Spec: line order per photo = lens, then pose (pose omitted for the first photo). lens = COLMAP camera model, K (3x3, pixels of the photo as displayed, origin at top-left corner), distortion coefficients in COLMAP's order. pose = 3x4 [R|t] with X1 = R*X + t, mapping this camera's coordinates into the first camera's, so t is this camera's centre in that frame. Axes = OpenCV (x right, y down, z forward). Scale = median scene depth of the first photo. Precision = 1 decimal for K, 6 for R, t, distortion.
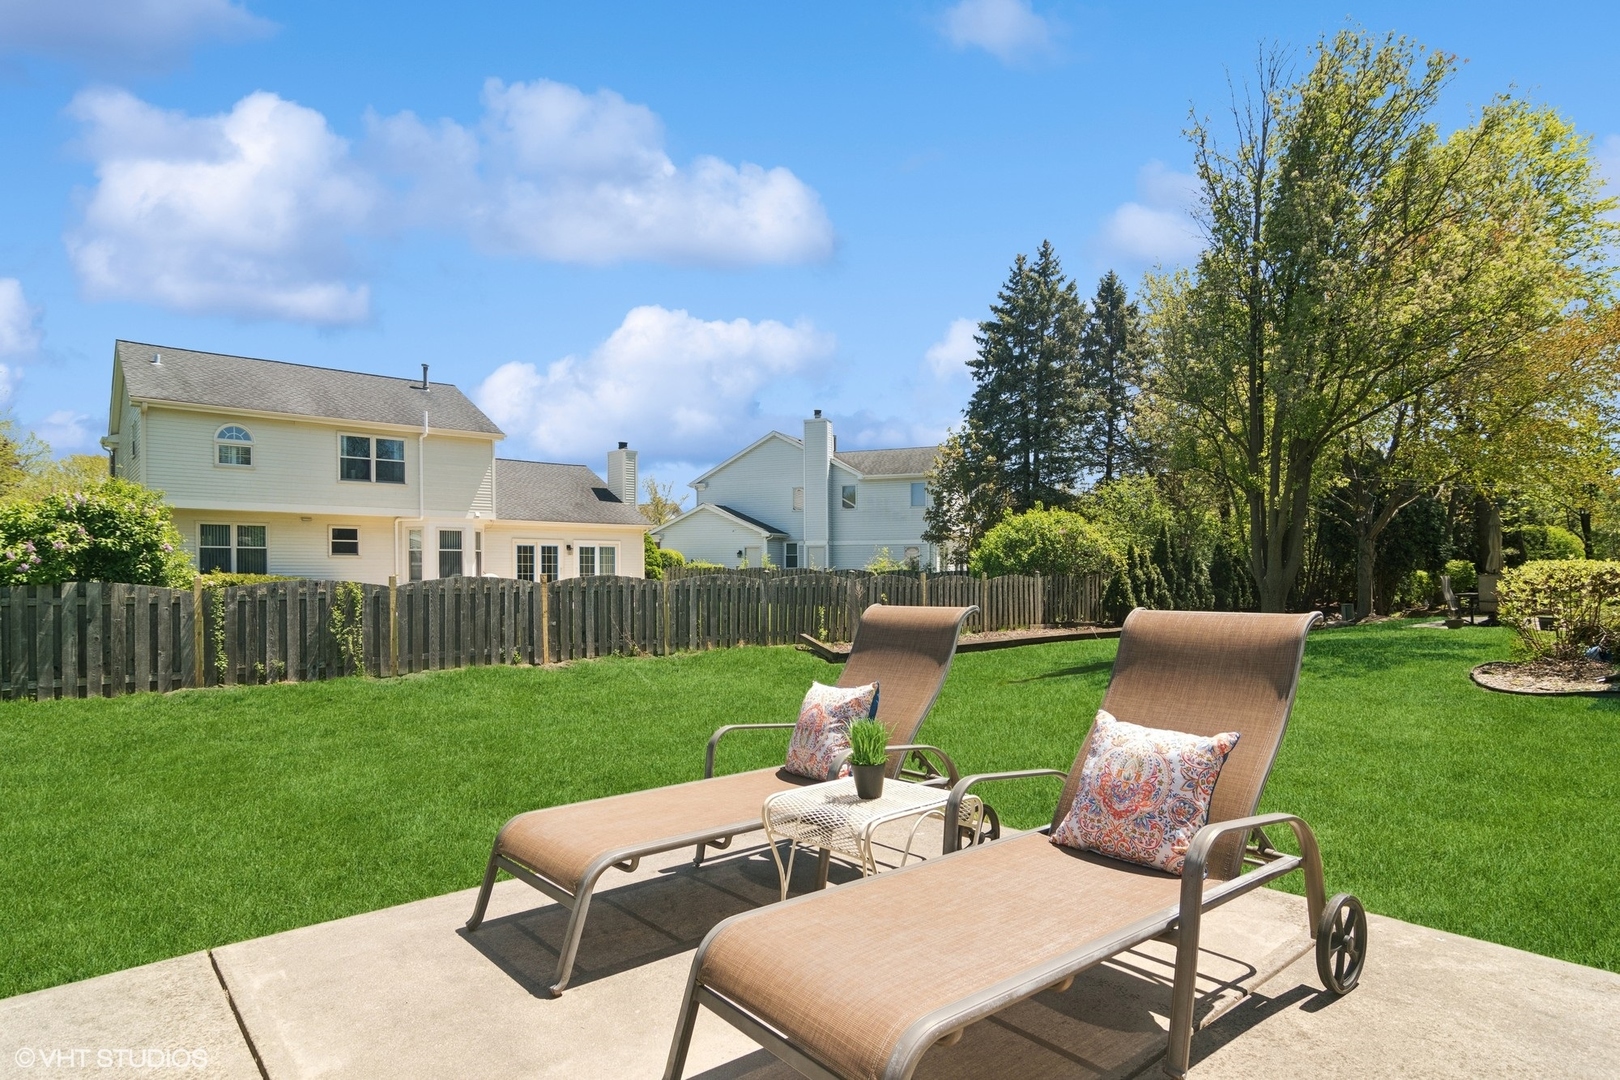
lens RADIAL K [[893.6, 0, 812.0], [0, 893.6, 582.0], [0, 0, 1]] dist [0.005726, 0.003359]
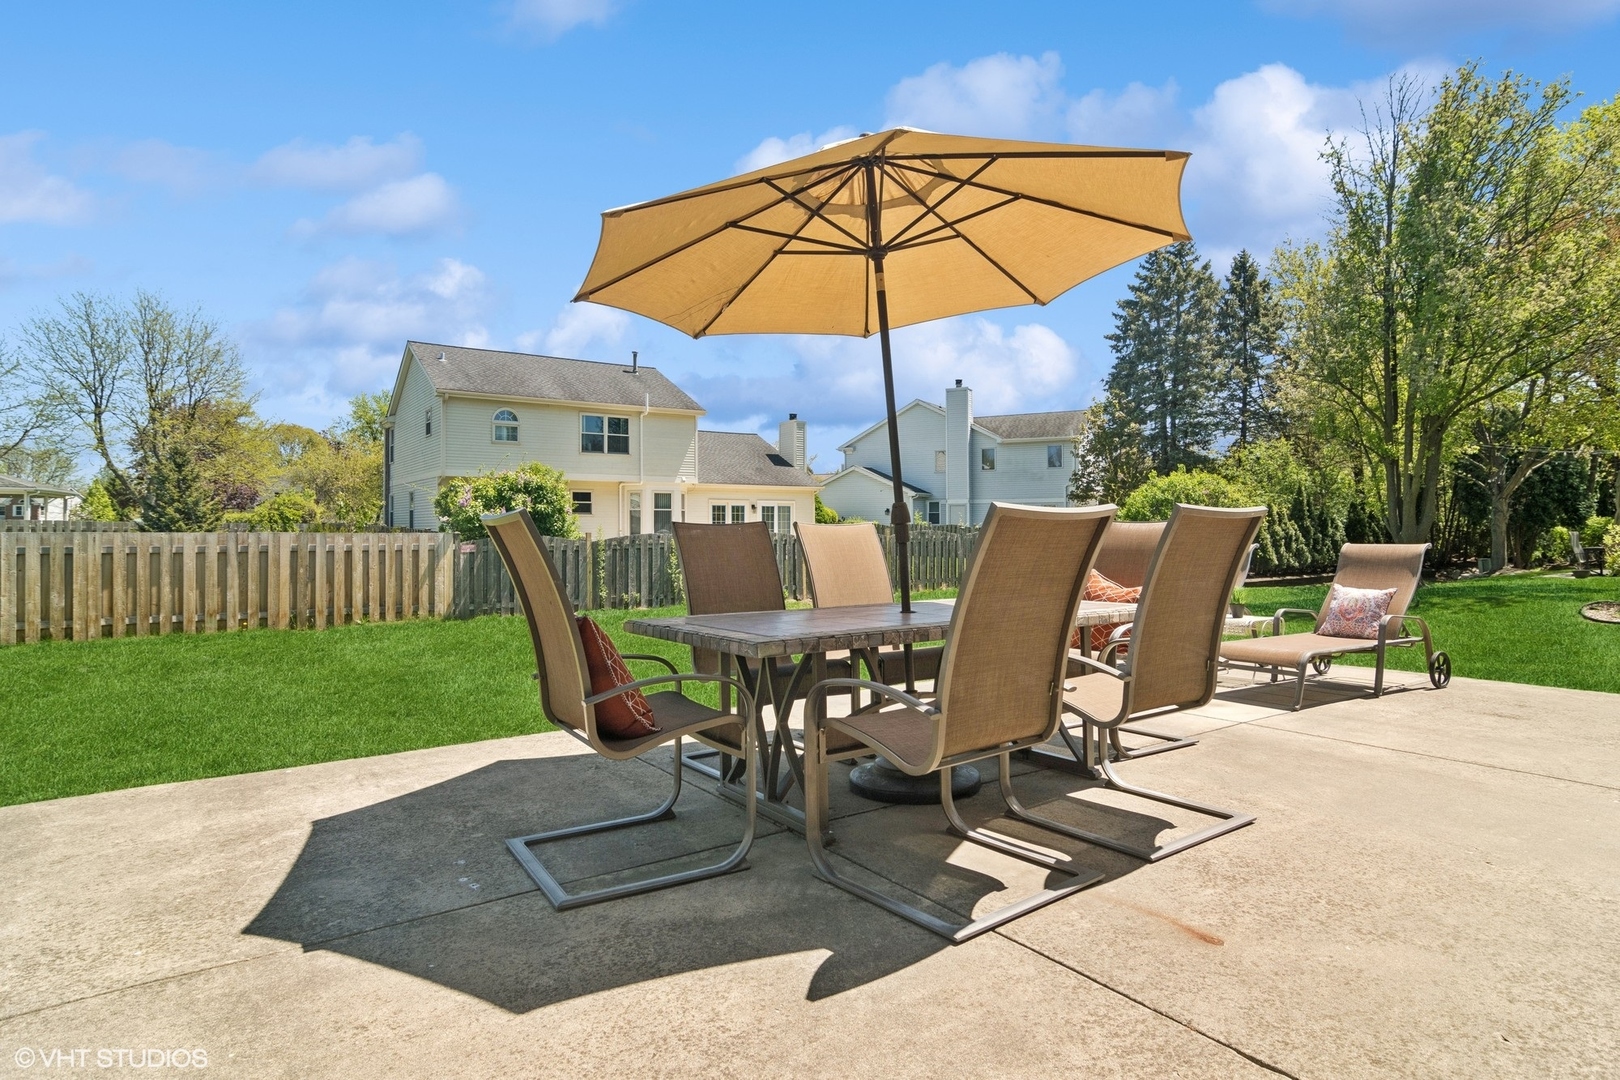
lens RADIAL K [[893.6, 0, 811.9], [0, 893.6, 517.6], [0, 0, 1]] dist [0.005726, 0.003359]
pose [[0.993873, -0.001393, -0.110520, -0.116018], [-0.001155, 0.999735, -0.022980, 0.002769], [0.110522, 0.022967, 0.993608, -0.223573]]
